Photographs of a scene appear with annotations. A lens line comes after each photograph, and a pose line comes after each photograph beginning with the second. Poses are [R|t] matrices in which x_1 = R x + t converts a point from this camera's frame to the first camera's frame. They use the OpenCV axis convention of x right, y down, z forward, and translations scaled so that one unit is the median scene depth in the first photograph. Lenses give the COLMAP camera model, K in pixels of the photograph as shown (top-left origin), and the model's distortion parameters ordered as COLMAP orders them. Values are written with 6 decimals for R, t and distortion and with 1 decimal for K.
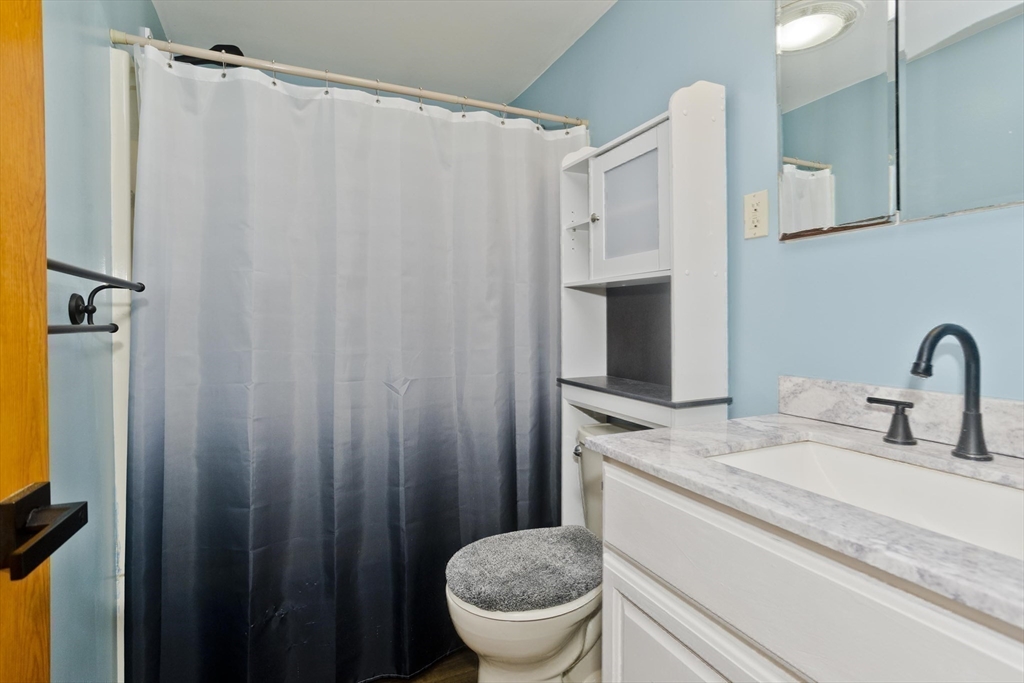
lens RADIAL K [[507.2, 0, 514.3], [0, 507.2, 331.8], [0, 0, 1]] dist [-0.011277, 0.004942]
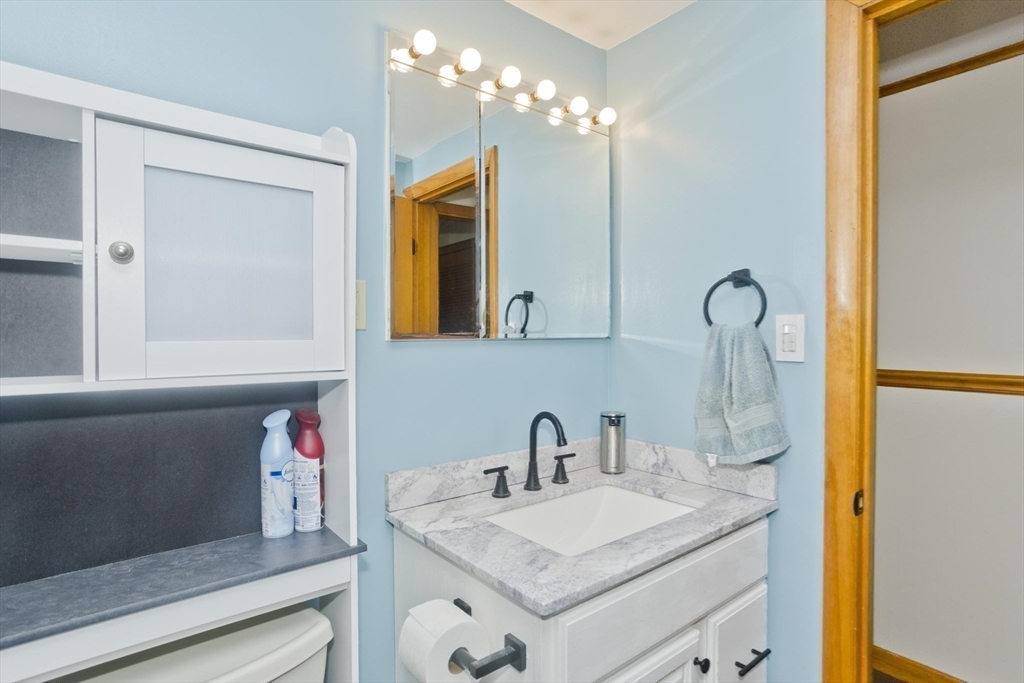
lens RADIAL K [[507.2, 0, 514.3], [0, 507.2, 342.5], [0, 0, 1]] dist [-0.011277, 0.004942]
pose [[-0.256826, -0.000494, 0.966458, -0.673917], [0.022457, 0.999727, 0.006479, -0.233981], [-0.966197, 0.023368, -0.256745, 1.336955]]
